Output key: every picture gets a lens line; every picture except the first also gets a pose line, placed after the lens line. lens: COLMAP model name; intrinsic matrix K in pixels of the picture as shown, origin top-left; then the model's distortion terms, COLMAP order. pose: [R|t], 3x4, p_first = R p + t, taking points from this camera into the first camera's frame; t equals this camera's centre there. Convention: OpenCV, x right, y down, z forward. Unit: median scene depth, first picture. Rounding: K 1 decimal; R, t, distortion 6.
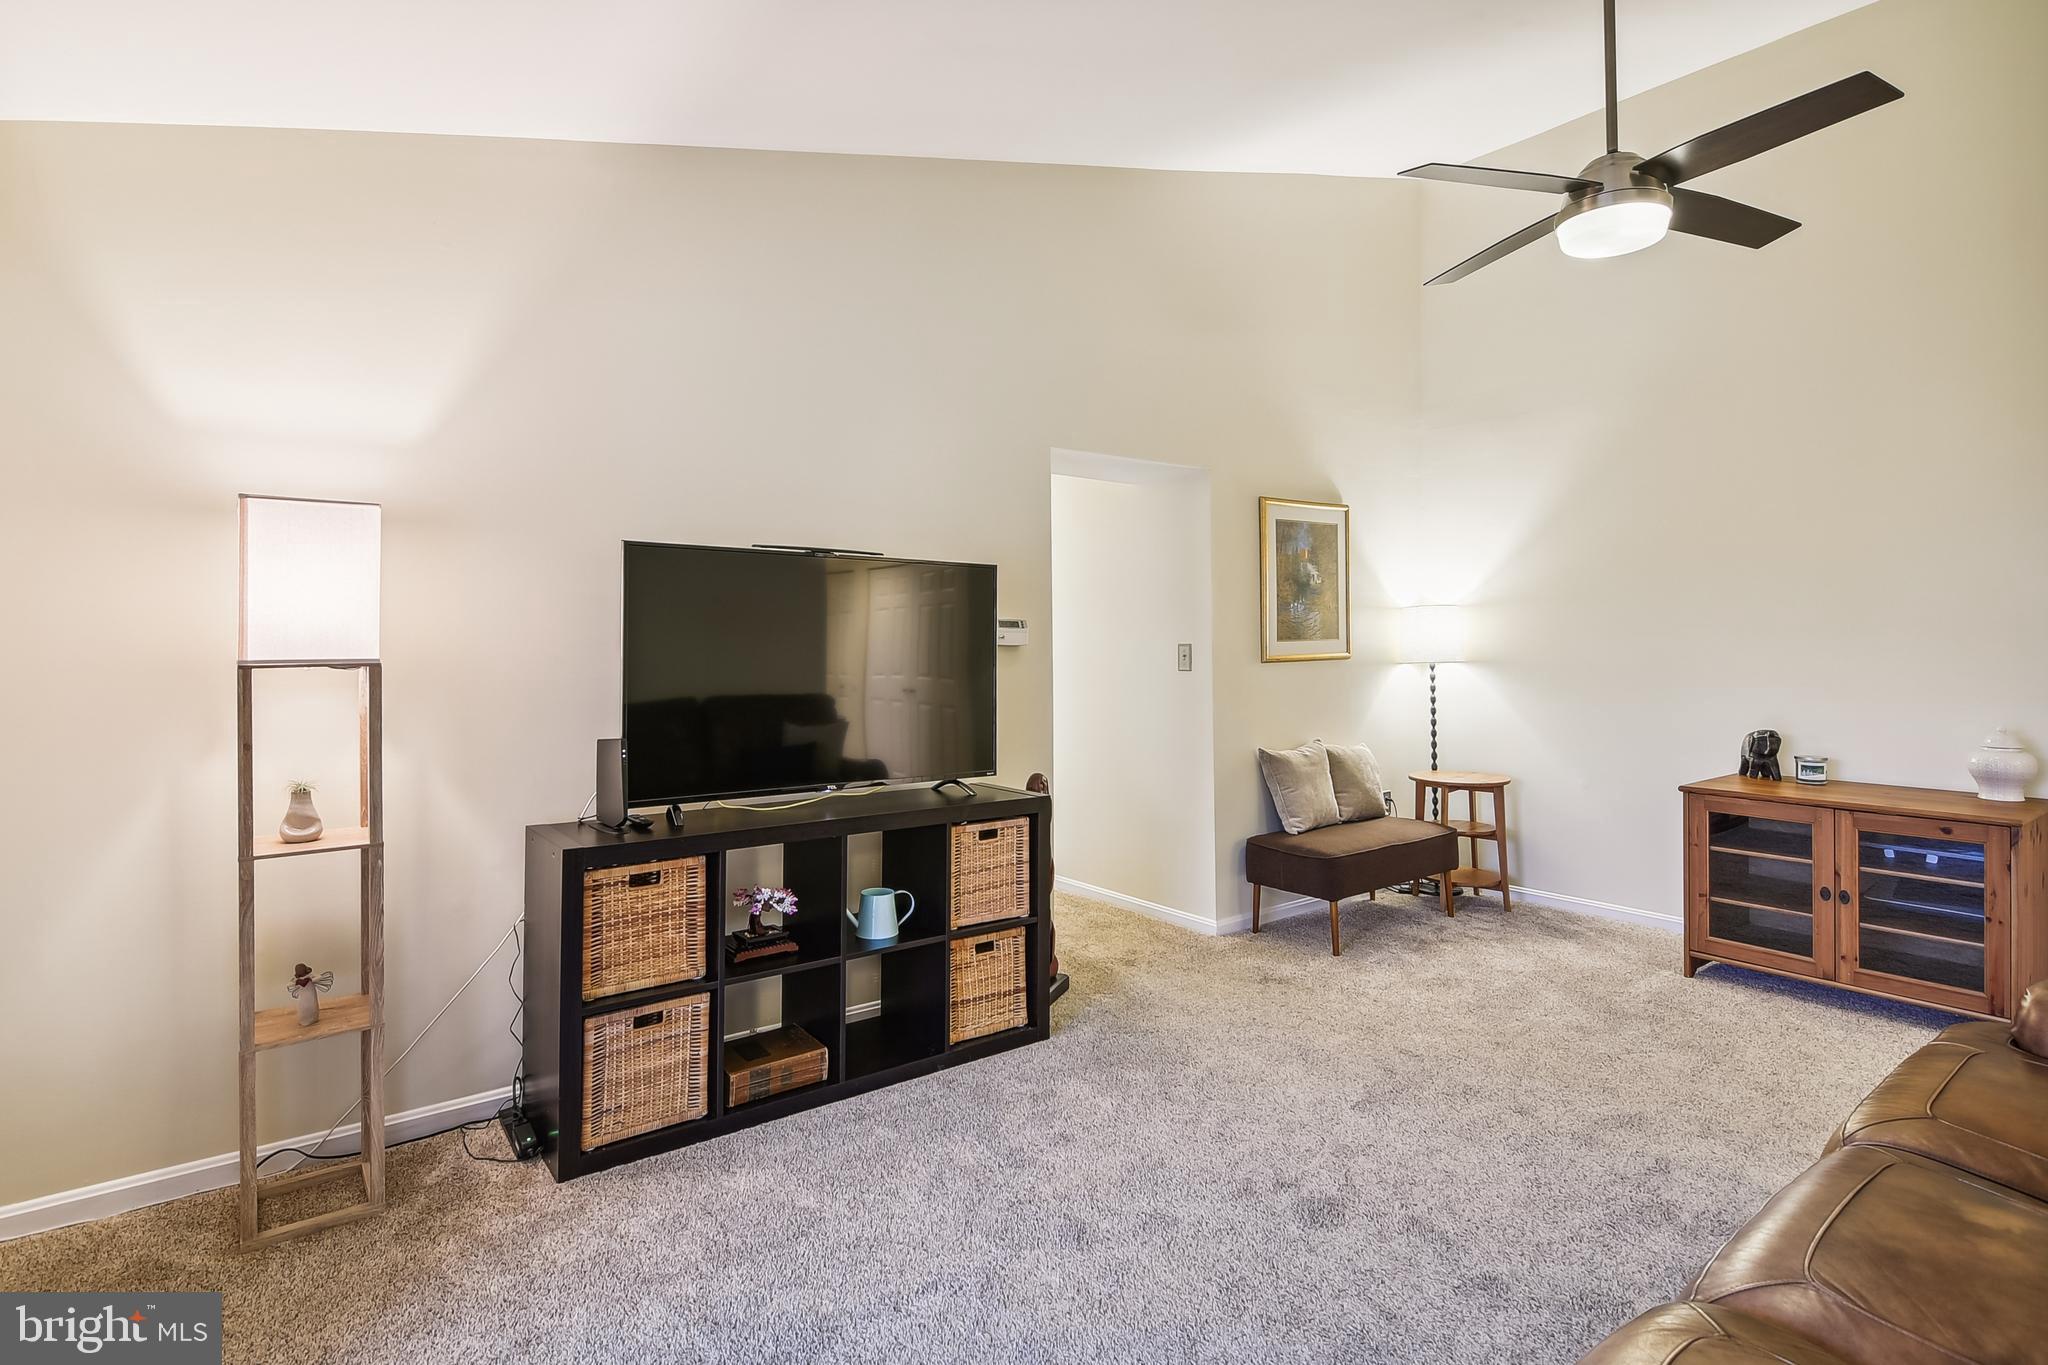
lens RADIAL K [[1003.0, 0, 996.9], [0, 1003.0, 652.3], [0, 0, 1]] dist [0.003089, -0.000320]
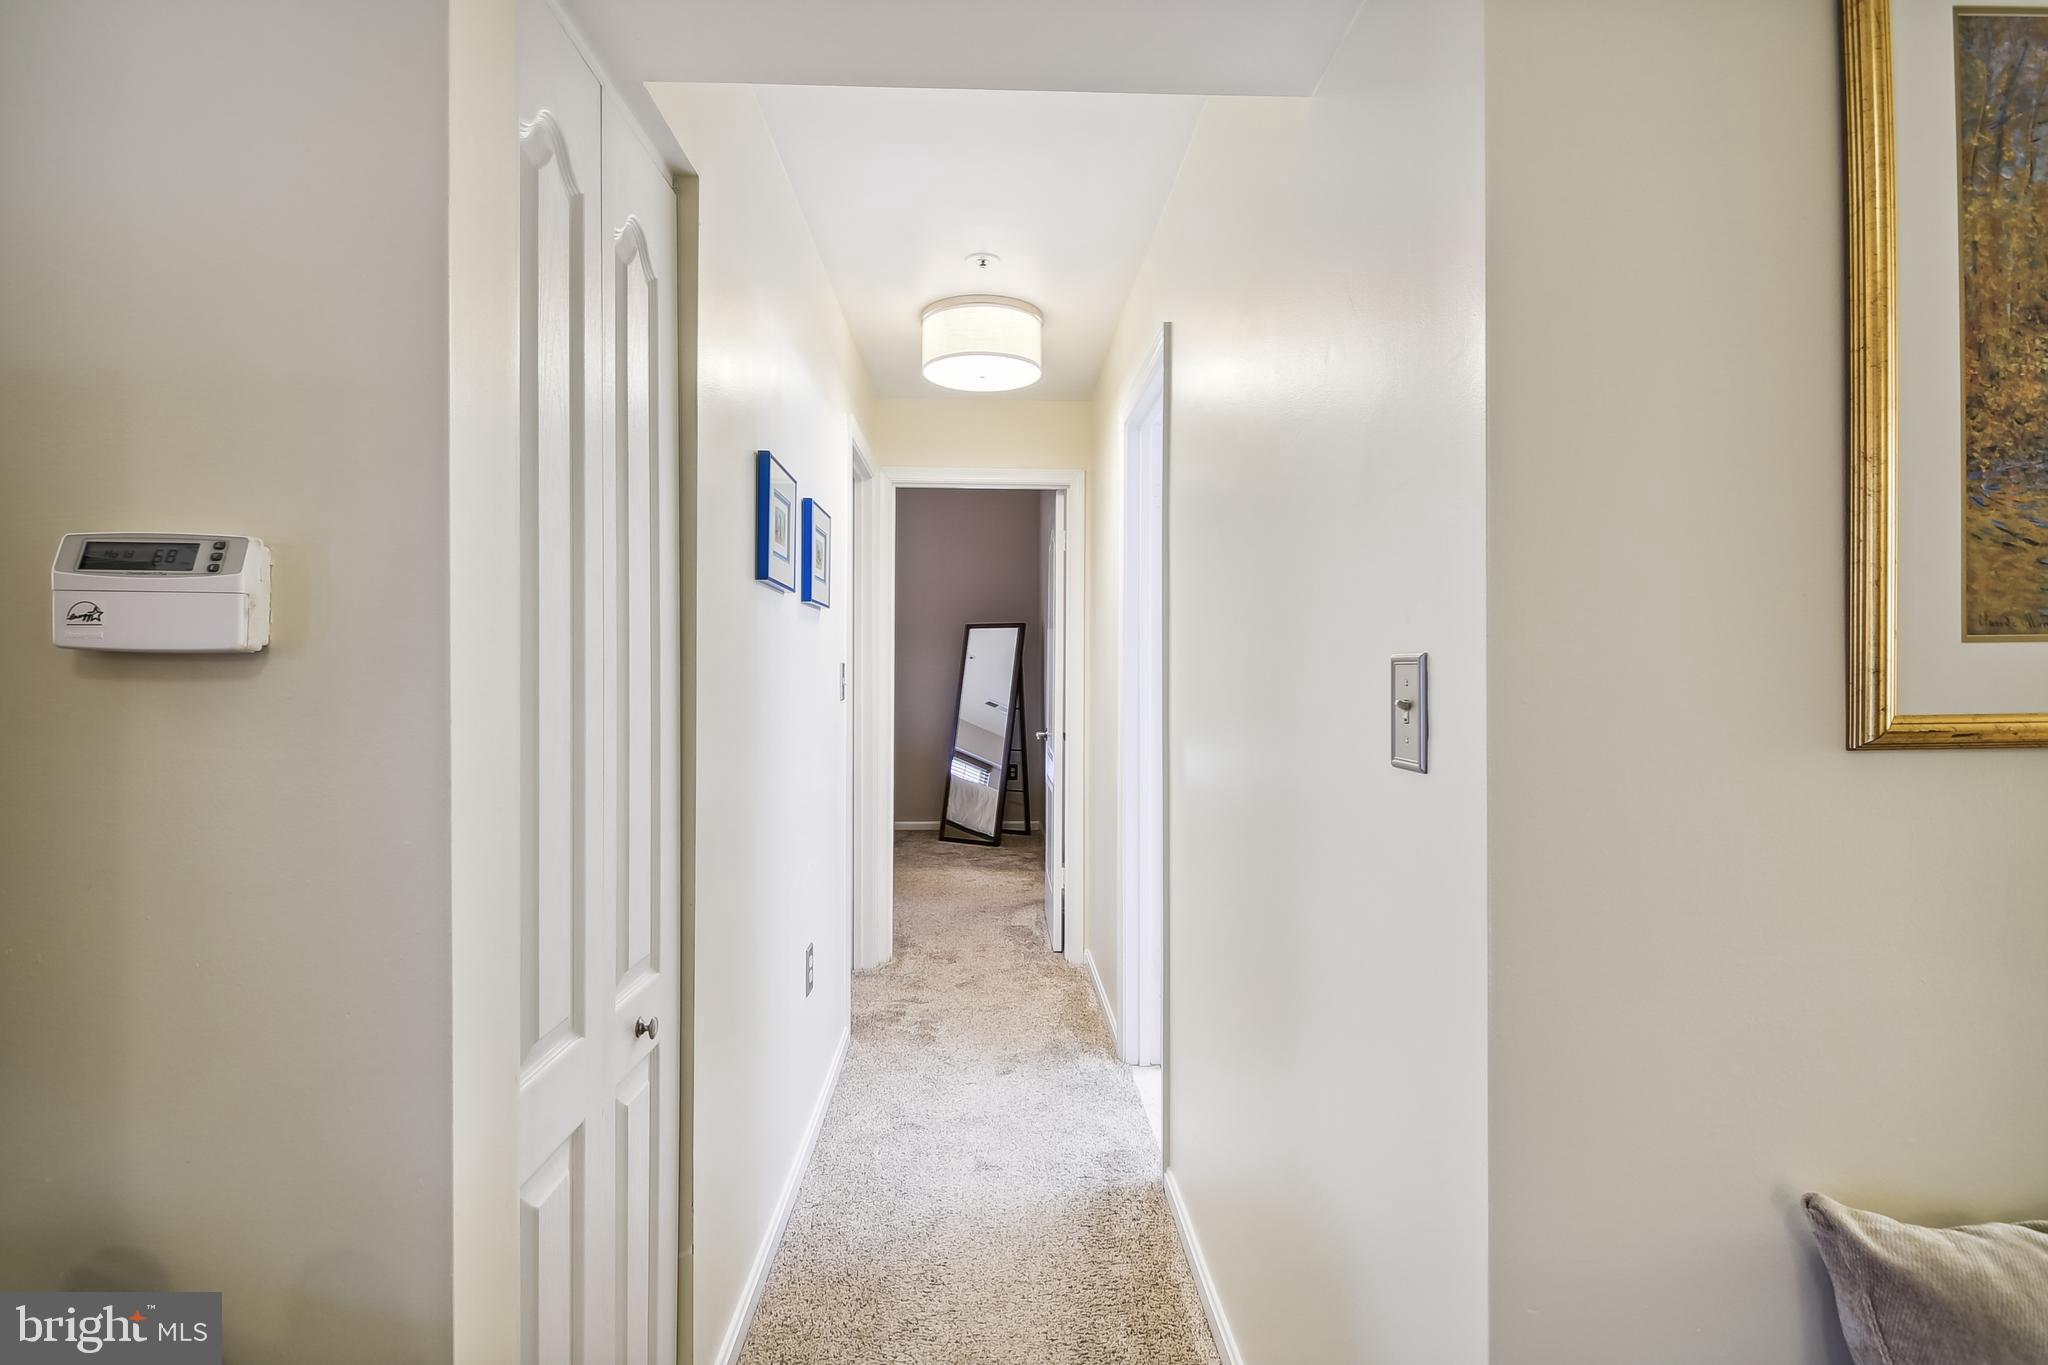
lens RADIAL K [[997.5, 0, 1004.4], [0, 997.5, 671.6], [0, 0, 1]] dist [0.012809, -0.012762]
pose [[0.817504, 0.004356, -0.575907, 0.331303], [-0.008436, 0.999955, -0.004411, -0.003176], [0.575862, 0.008465, 0.817503, 1.019958]]
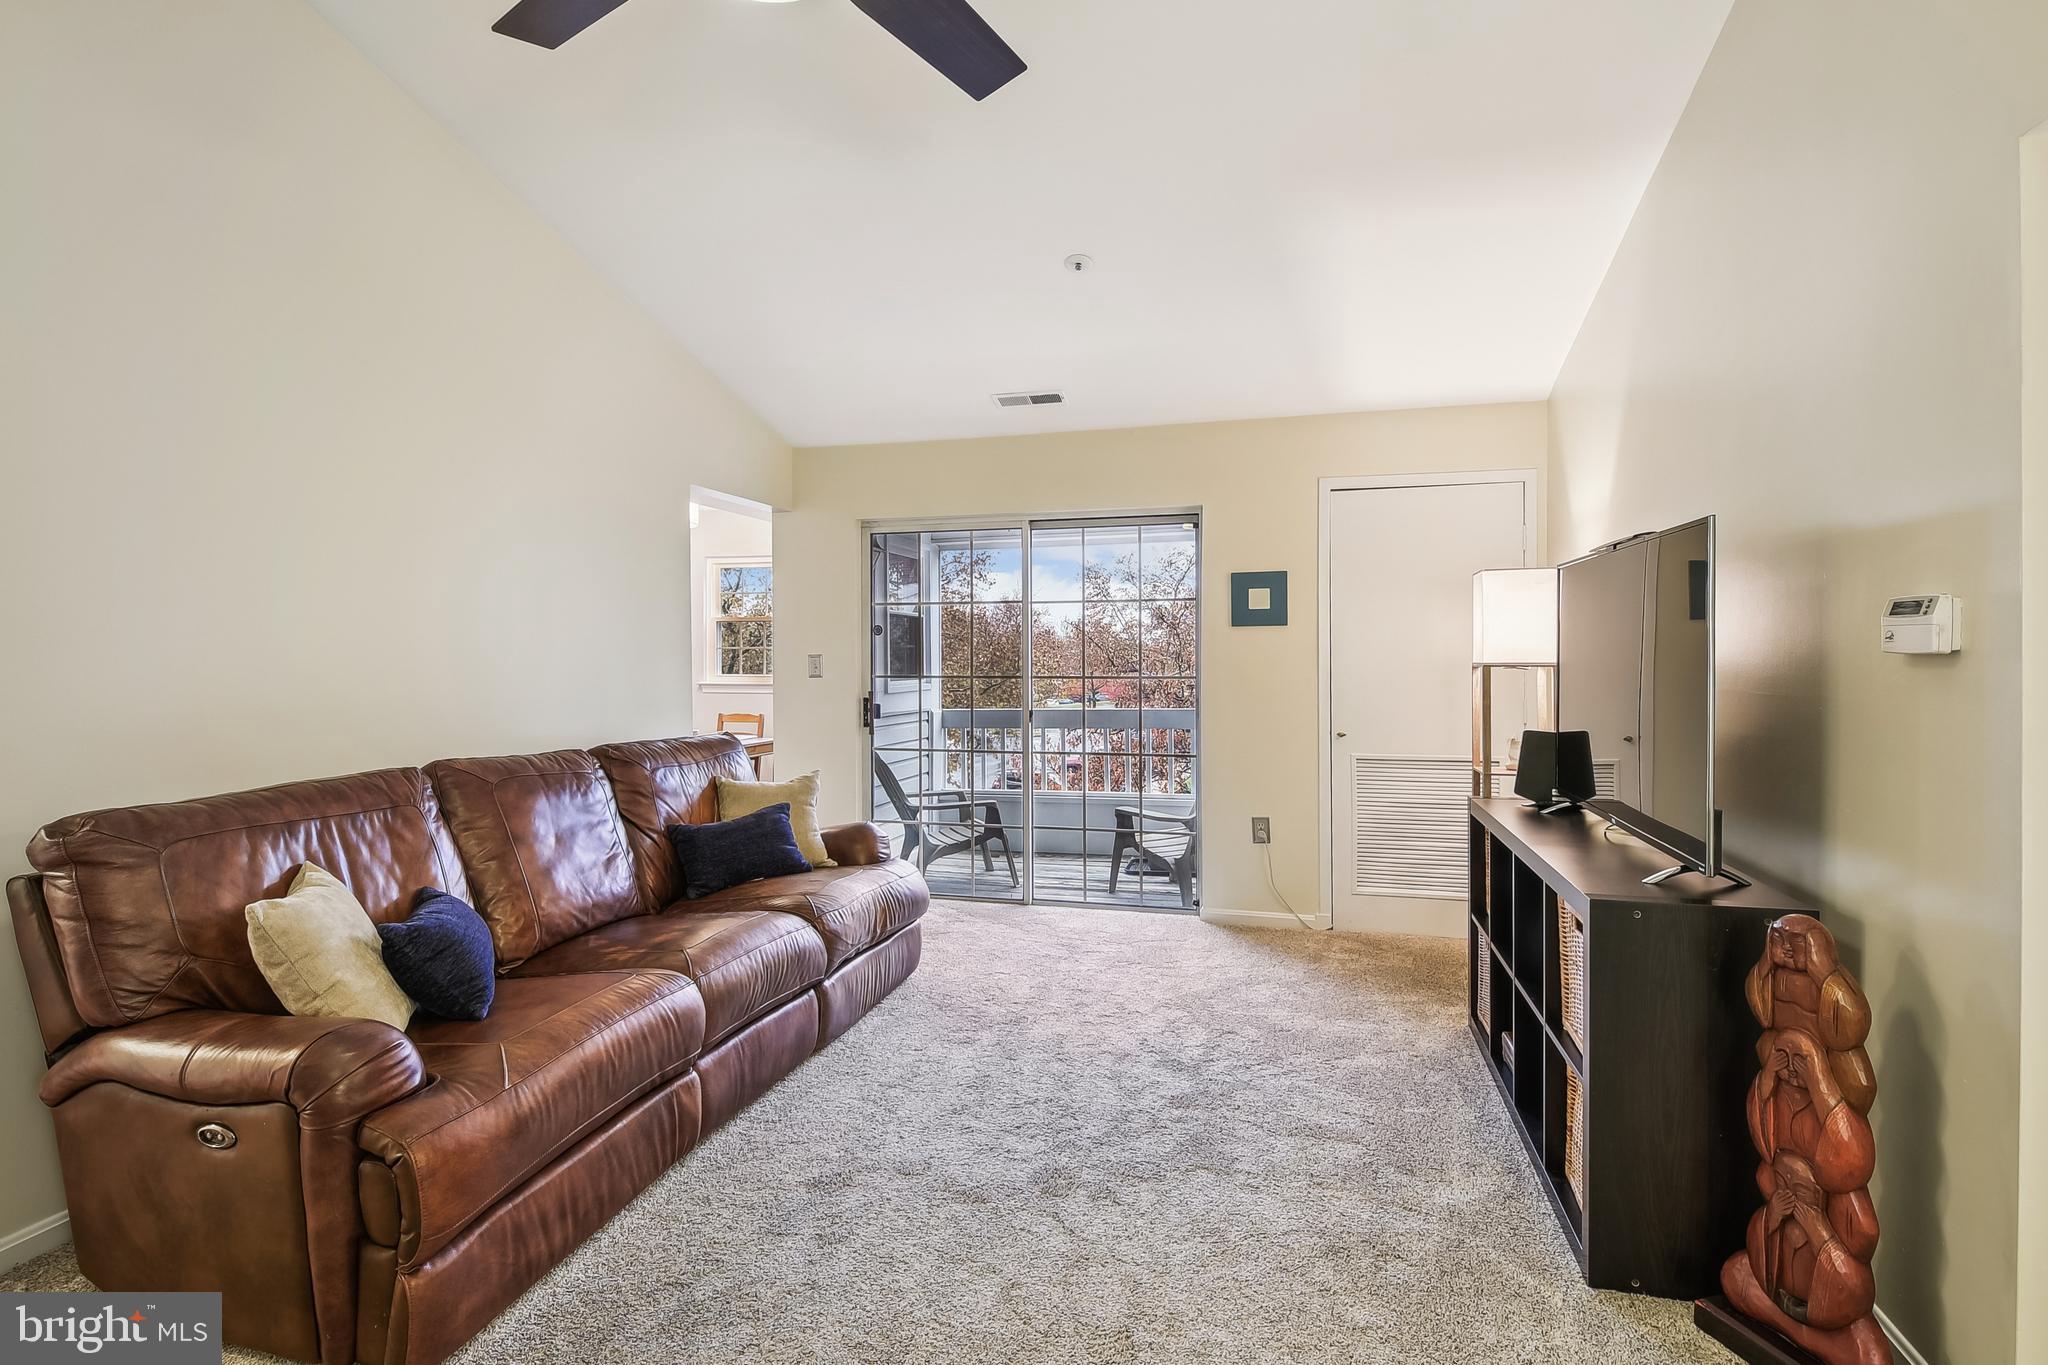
lens RADIAL K [[1019.6, 0, 1007.7], [0, 1019.6, 660.8], [0, 0, 1]] dist [0.017336, -0.016469]
pose [[-0.794461, 0.007426, -0.607270, 0.693095], [0.002266, 0.999955, 0.009264, -0.010022], [0.607312, 0.005983, -0.794441, 1.234625]]
